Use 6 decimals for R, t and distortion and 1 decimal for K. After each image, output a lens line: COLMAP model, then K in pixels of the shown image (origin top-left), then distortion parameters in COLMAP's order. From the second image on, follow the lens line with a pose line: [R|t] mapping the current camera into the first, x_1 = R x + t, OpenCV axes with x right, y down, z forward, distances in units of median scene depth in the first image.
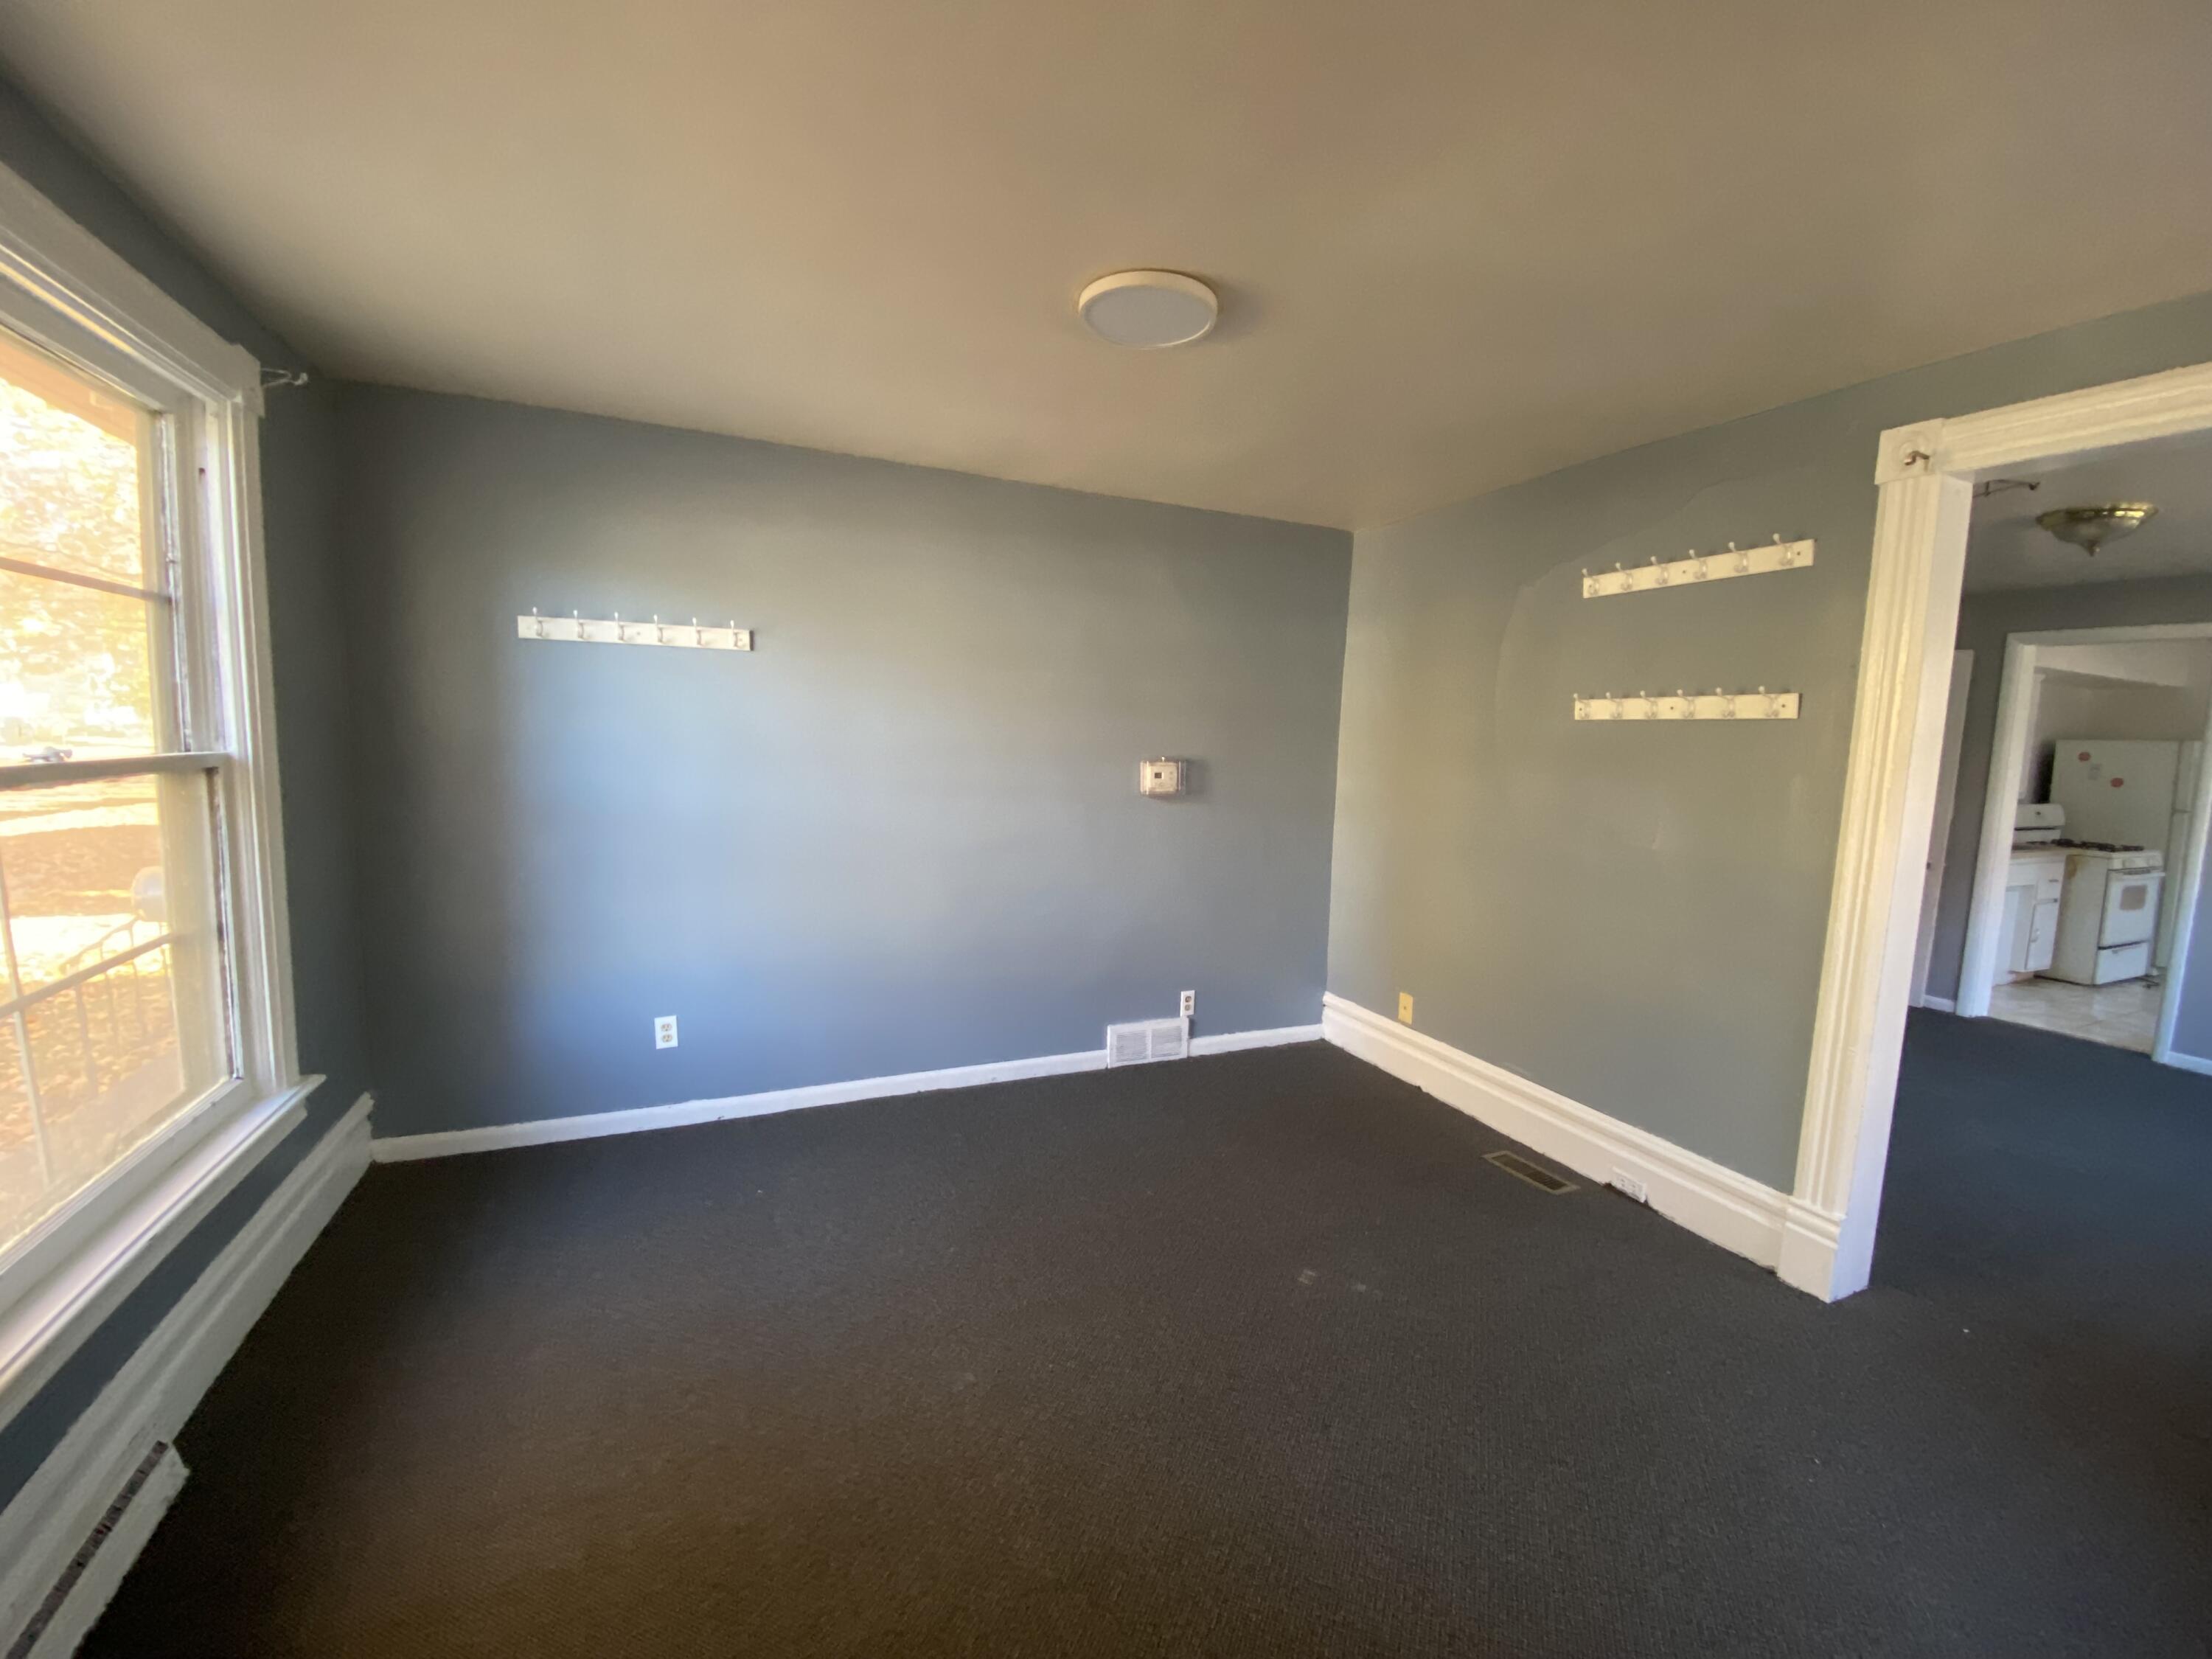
lens RADIAL K [[923.9, 0, 1116.6], [0, 923.9, 834.2], [0, 0, 1]] dist [0.000174, -0.011169]
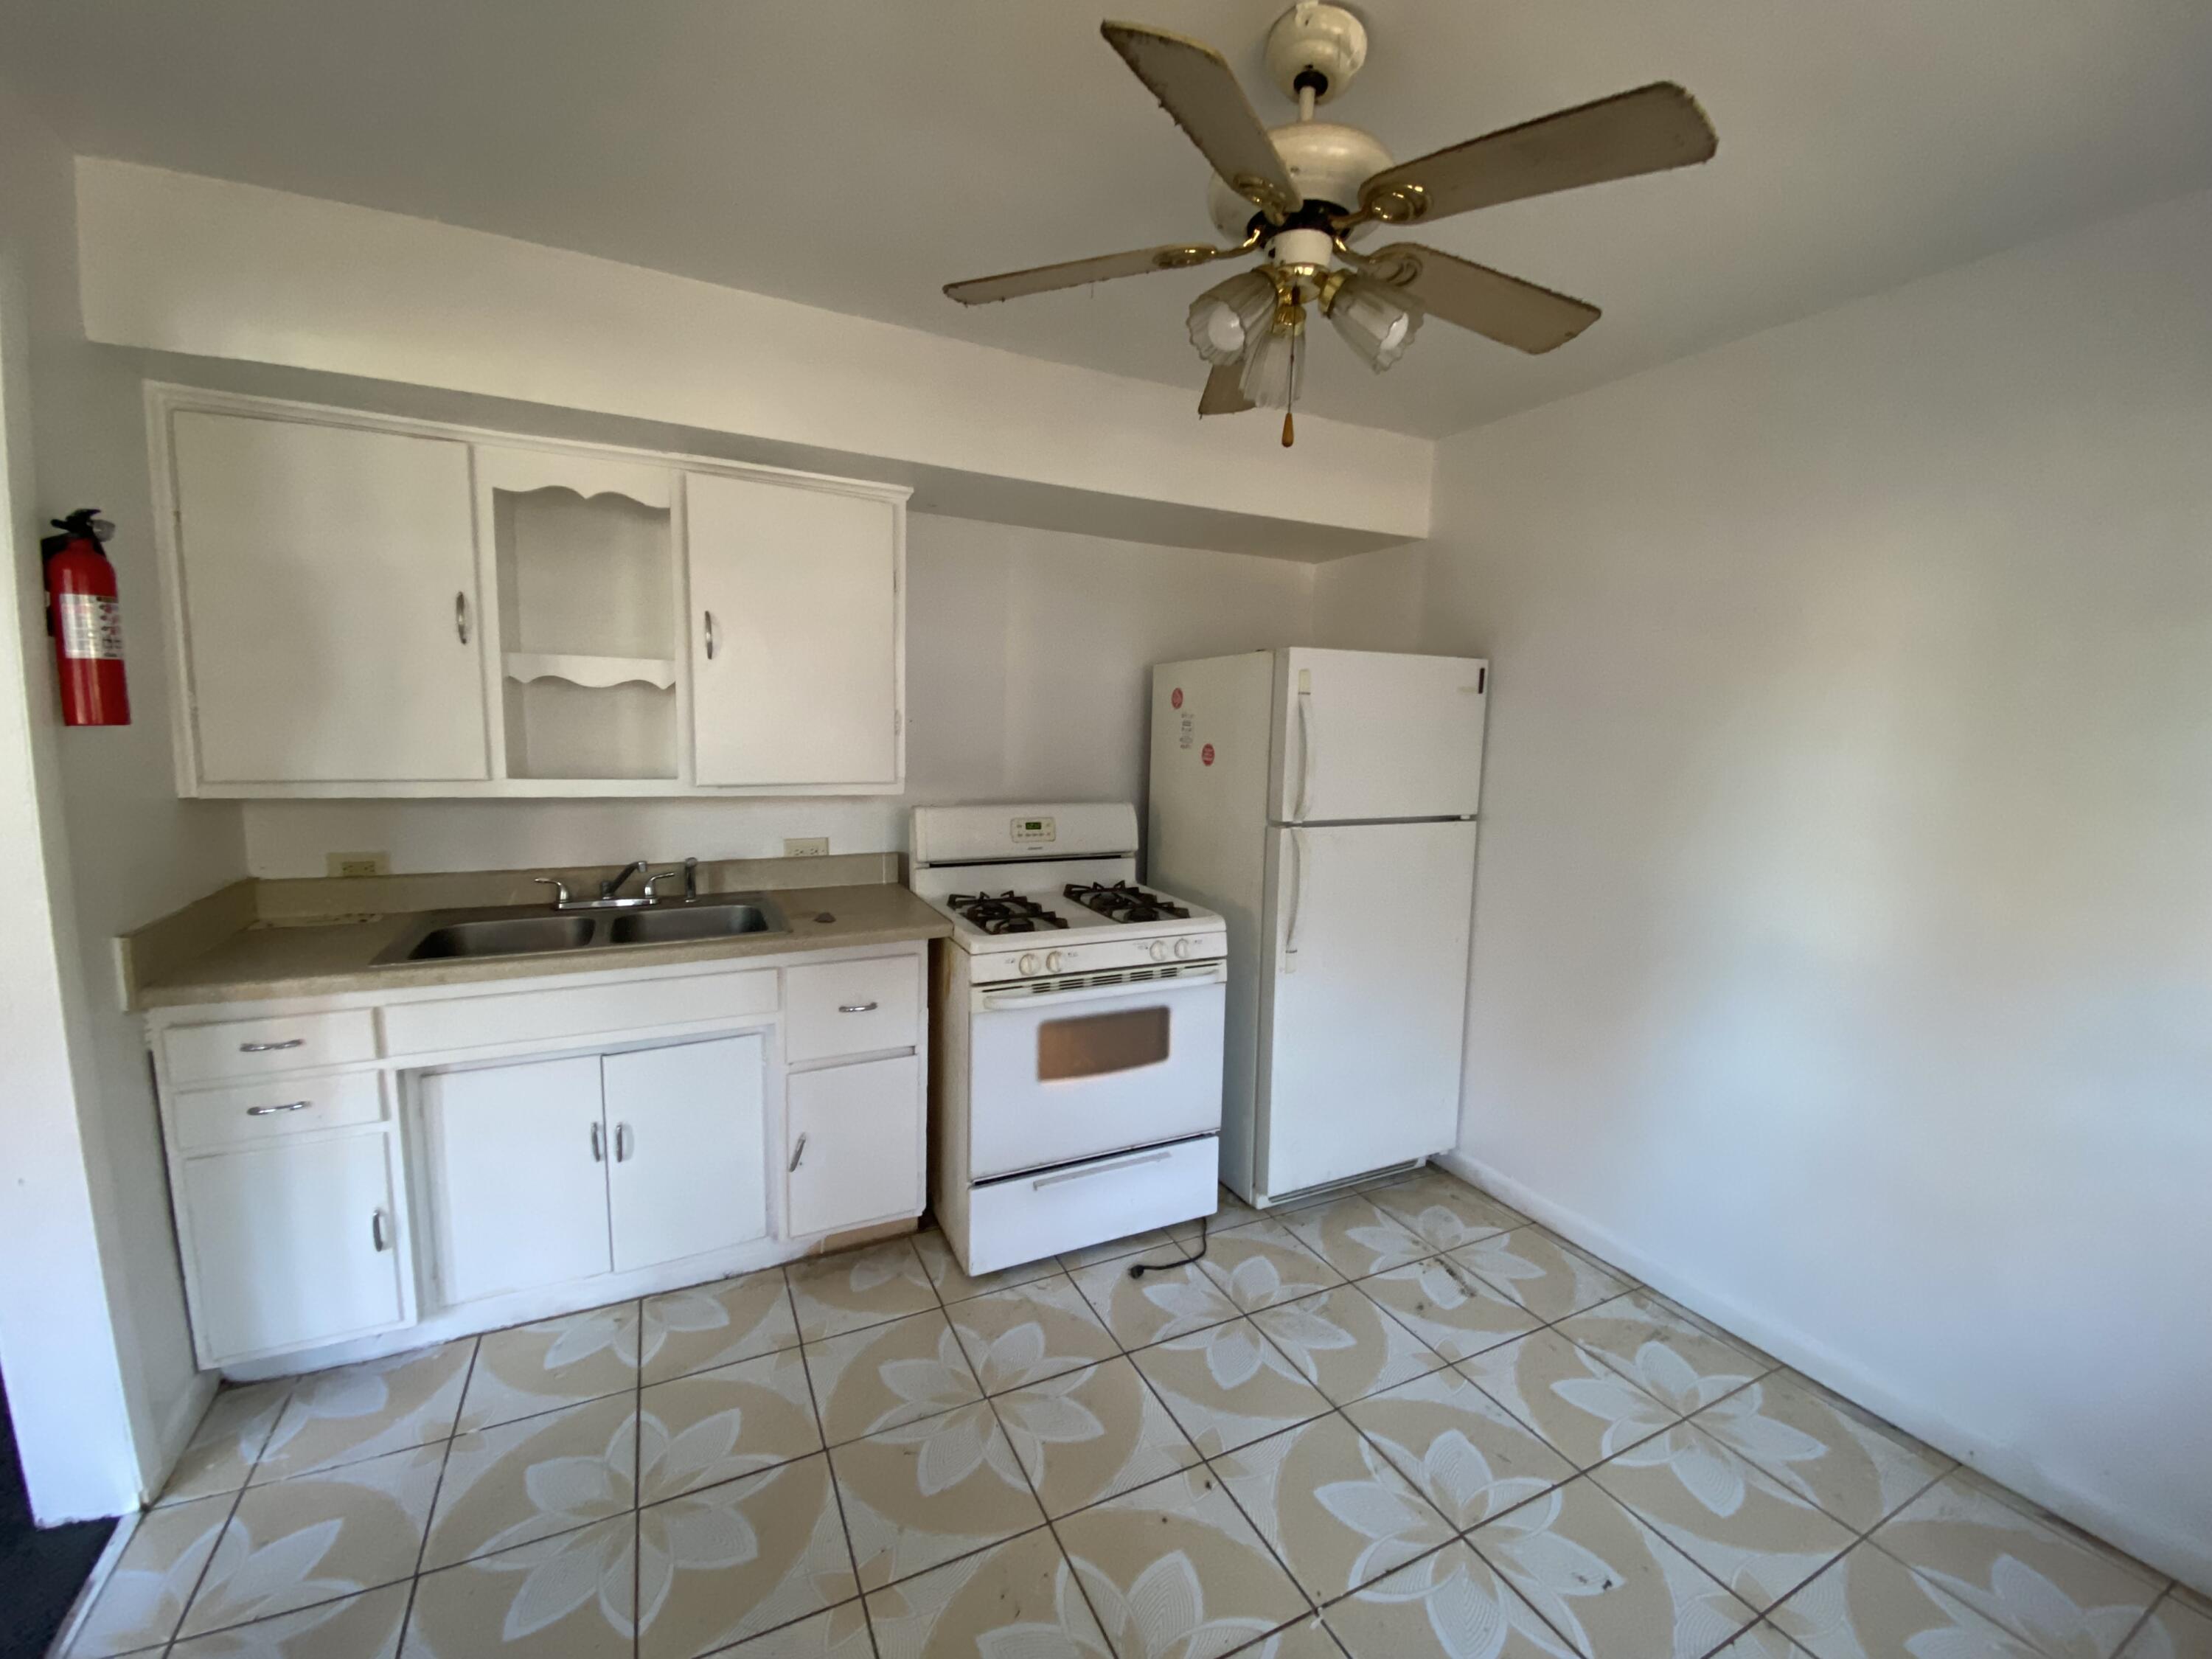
lens RADIAL K [[890.5, 0, 1096.3], [0, 890.5, 830.5], [0, 0, 1]] dist [0.046400, -0.036838]
pose [[0.999507, -0.007204, 0.030567, 1.106147], [0.006981, 0.999948, 0.007414, -0.025556], [-0.030619, -0.007196, 0.999505, 0.611555]]
